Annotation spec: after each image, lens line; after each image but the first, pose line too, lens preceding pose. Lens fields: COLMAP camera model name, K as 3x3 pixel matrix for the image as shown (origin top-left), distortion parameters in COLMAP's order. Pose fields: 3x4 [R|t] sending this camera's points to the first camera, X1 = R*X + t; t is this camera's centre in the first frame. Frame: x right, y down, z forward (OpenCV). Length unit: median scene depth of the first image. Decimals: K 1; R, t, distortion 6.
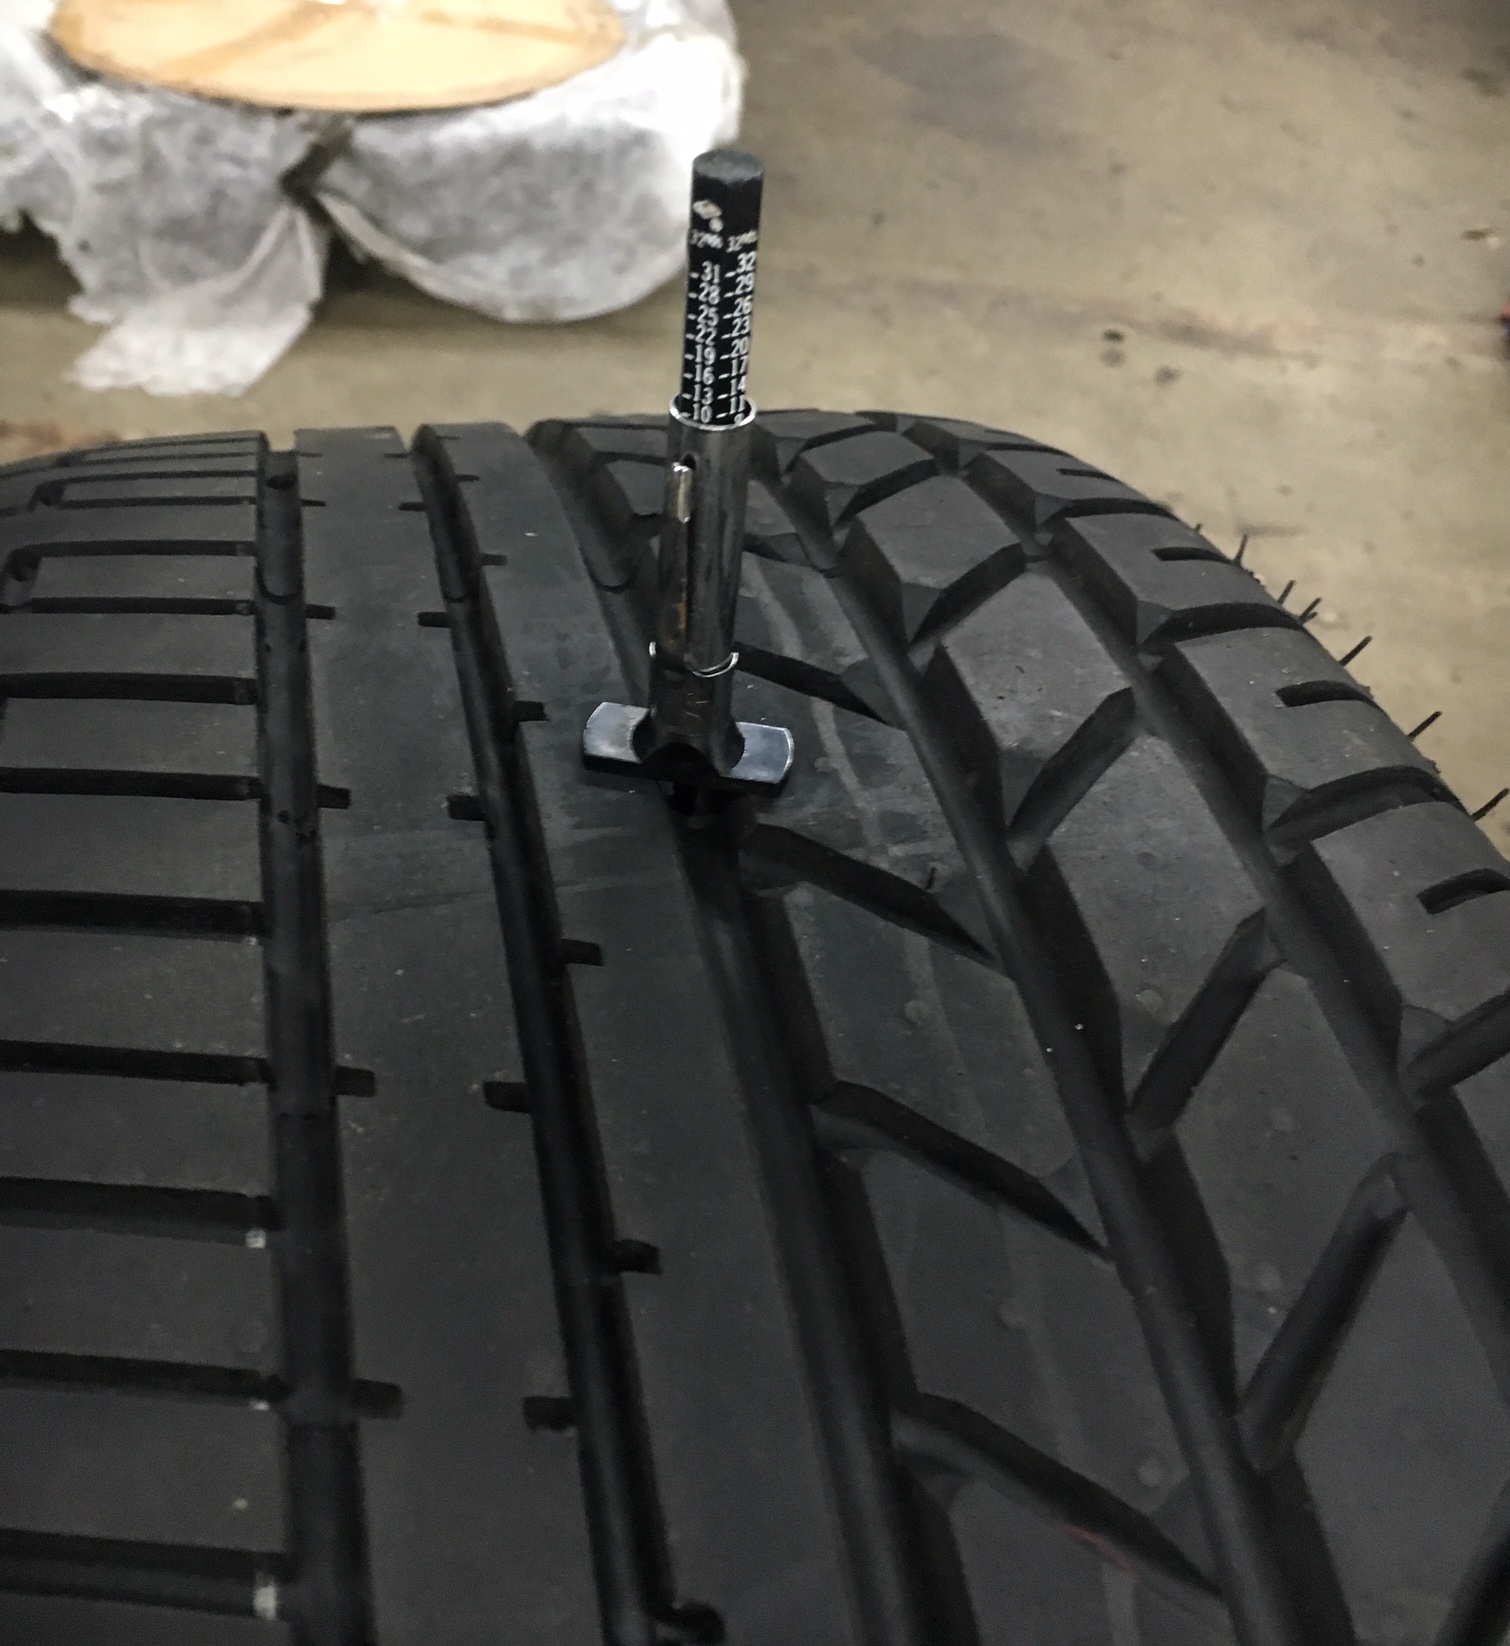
lens RADIAL K [[2061.5, 0, 685.5], [0, 2061.5, 869.3], [0, 0, 1]] dist [0.050610, -0.021563]
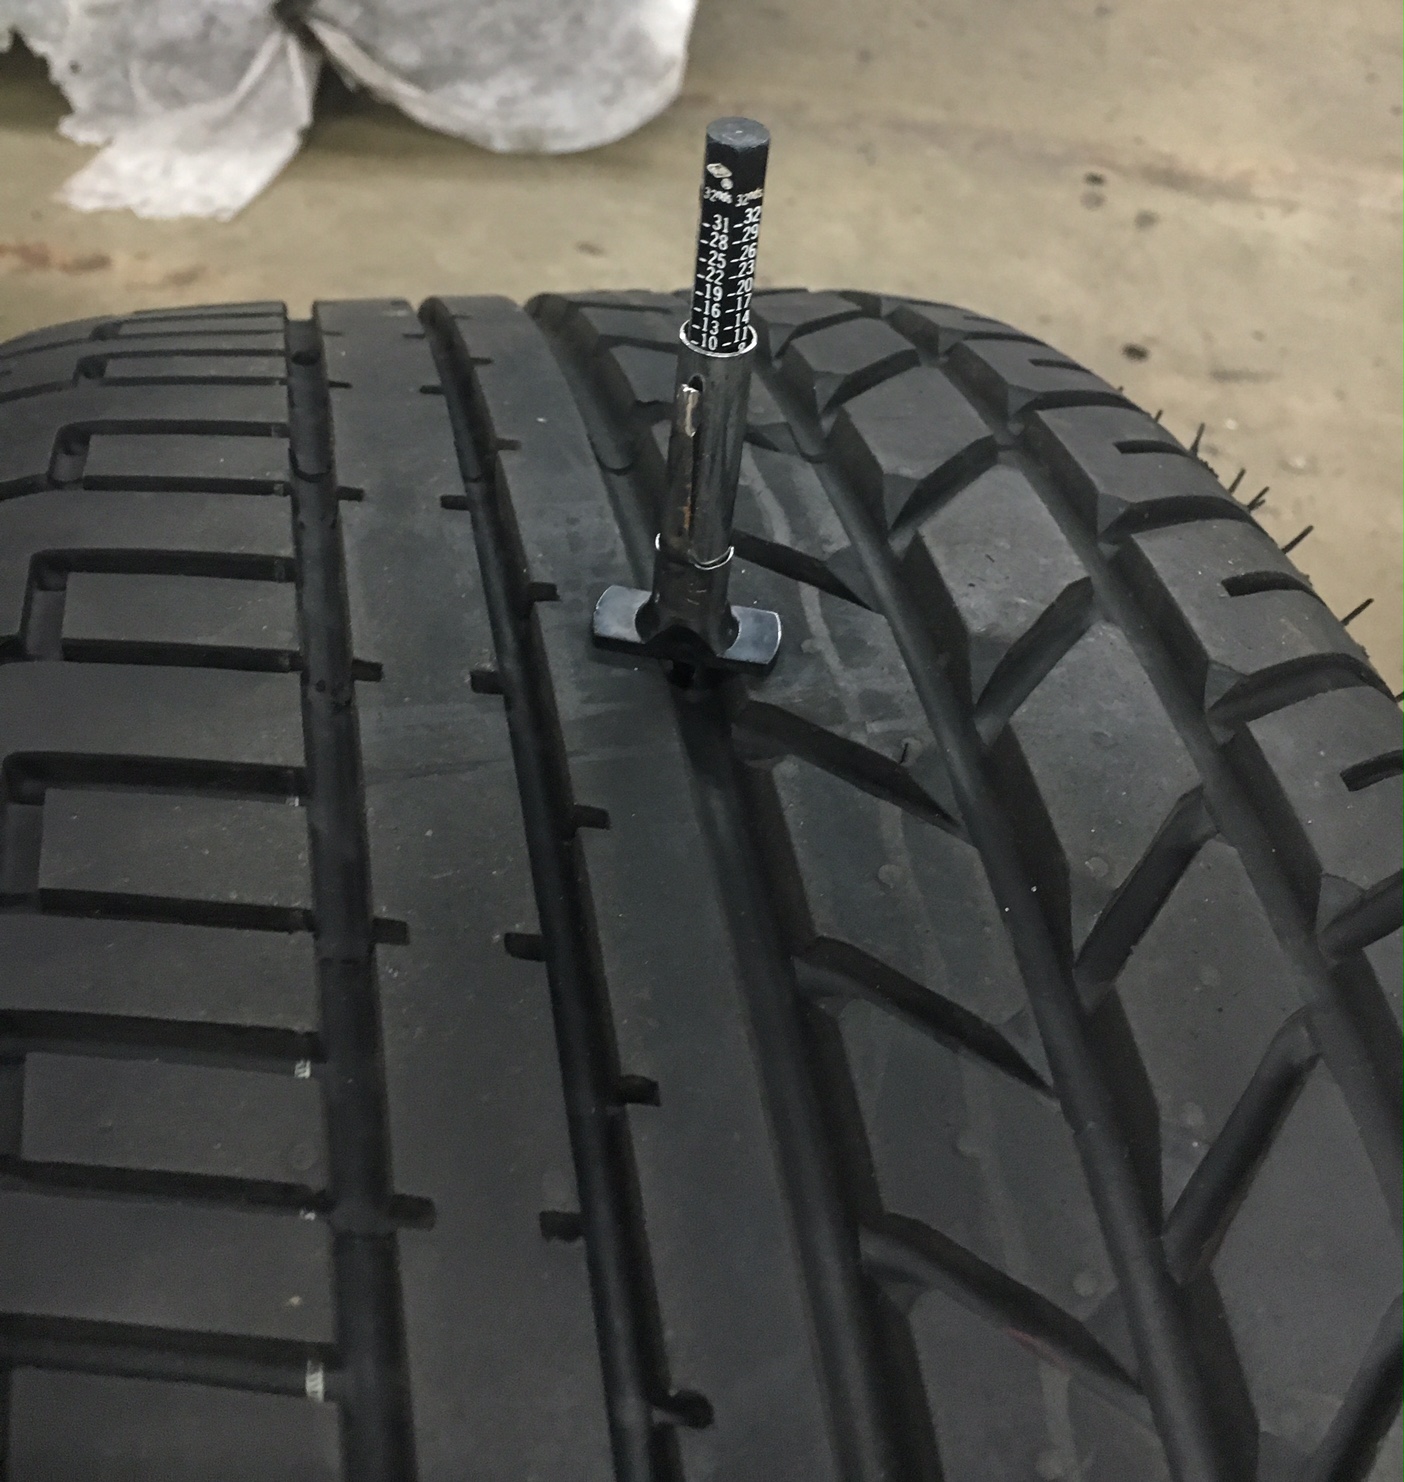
lens RADIAL K [[2046.9, 0, 702.0], [0, 2046.9, 741.0], [0, 0, 1]] dist [0.052001, -0.012704]
pose [[0.999634, 0.017832, 0.020365, -0.012611], [-0.018292, 0.999576, 0.022643, -0.024893], [-0.019953, -0.023007, 0.999536, -0.100427]]
